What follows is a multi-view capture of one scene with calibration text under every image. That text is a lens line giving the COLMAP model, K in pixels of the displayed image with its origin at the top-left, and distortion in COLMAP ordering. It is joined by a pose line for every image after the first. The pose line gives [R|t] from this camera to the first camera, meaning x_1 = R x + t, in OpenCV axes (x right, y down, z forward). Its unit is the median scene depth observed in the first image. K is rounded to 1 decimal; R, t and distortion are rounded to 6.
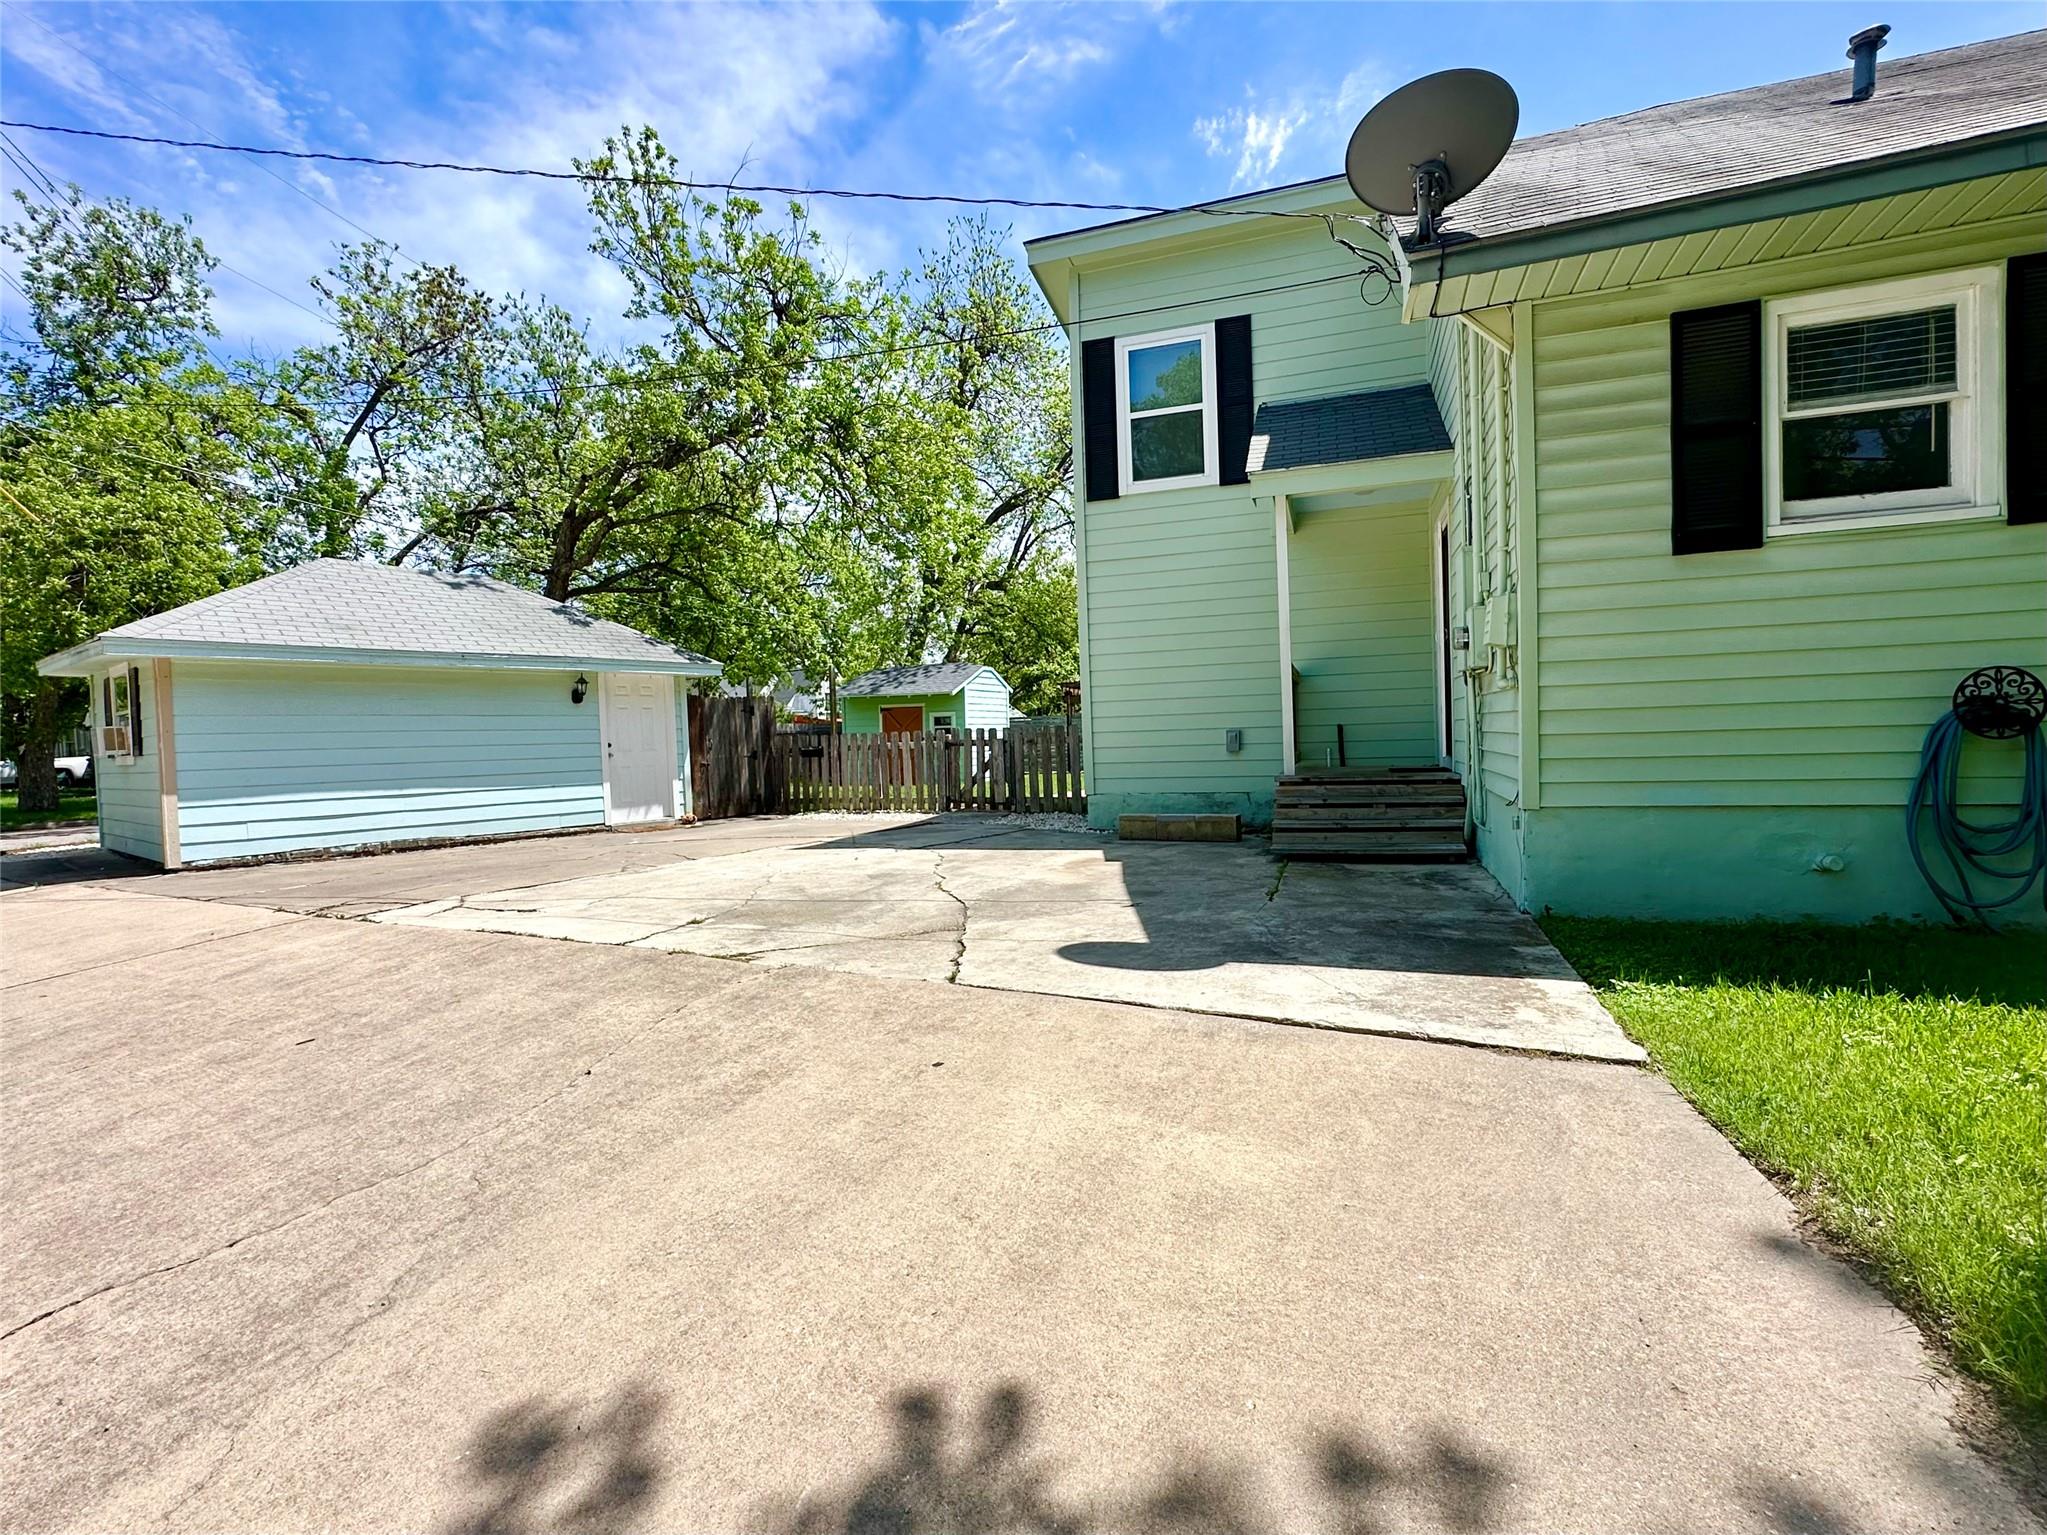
lens RADIAL K [[908.0, 0, 1052.0], [0, 908.0, 740.9], [0, 0, 1]] dist [0.000306, -0.000087]
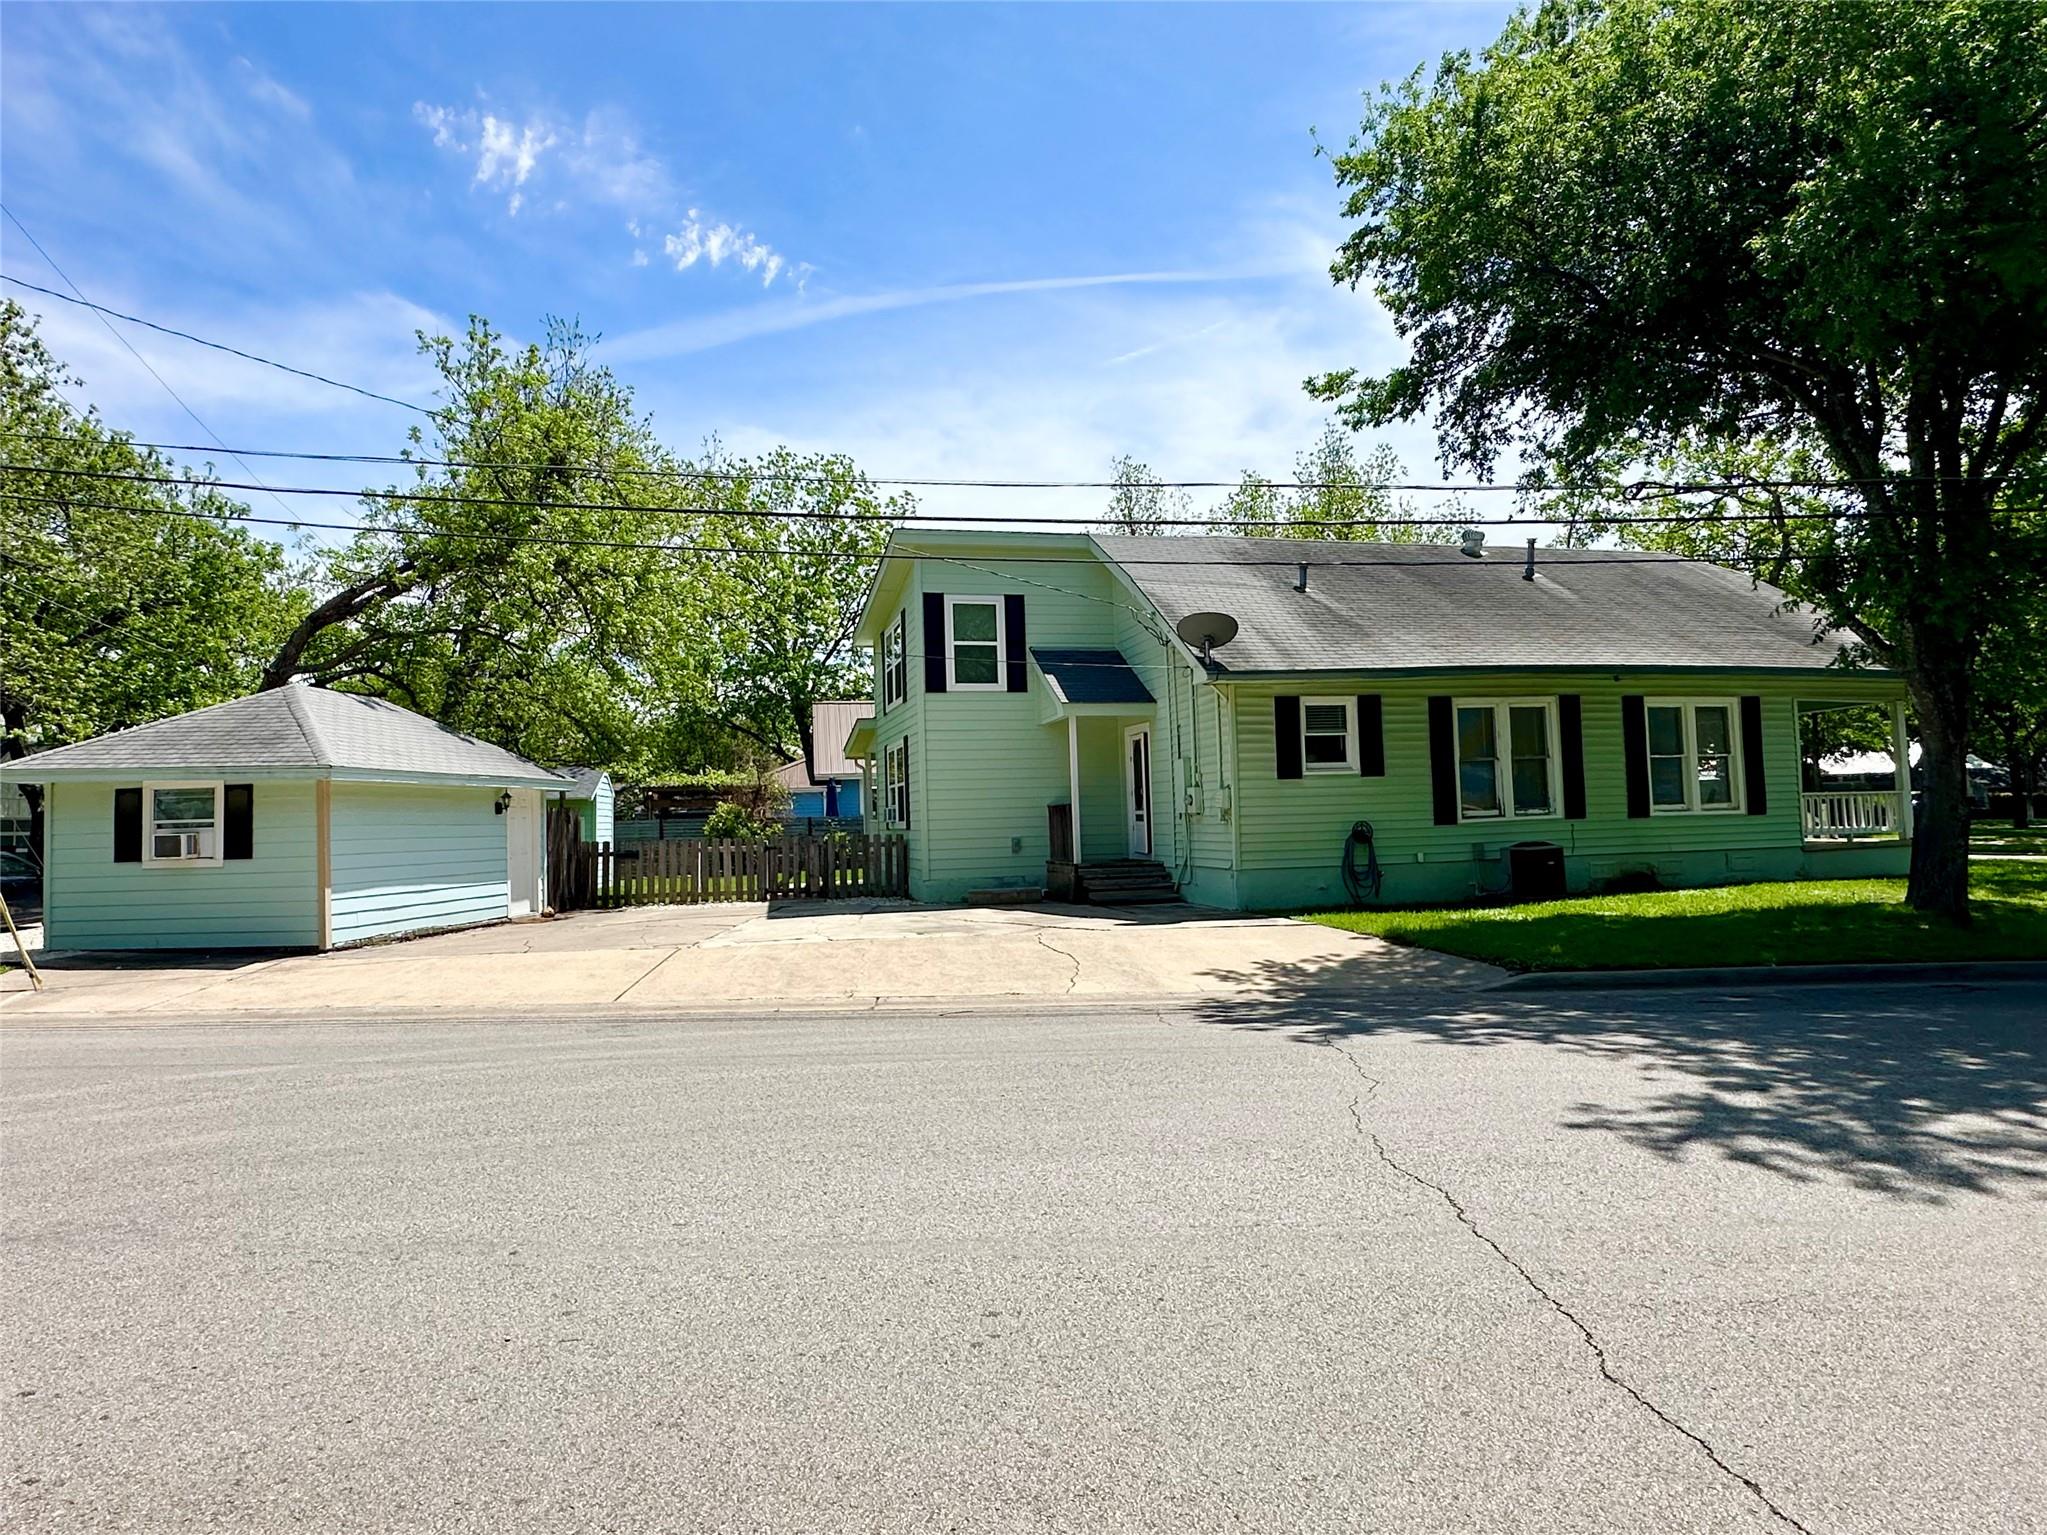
lens RADIAL K [[1104.0, 0, 956.5], [0, 1104.0, 690.6], [0, 0, 1]] dist [0.000069, 0.000738]
pose [[0.868324, 0.066733, 0.491488, -0.873408], [0.001752, 0.990489, -0.137581, -0.001733], [-0.495994, 0.120326, 0.859948, -0.691841]]
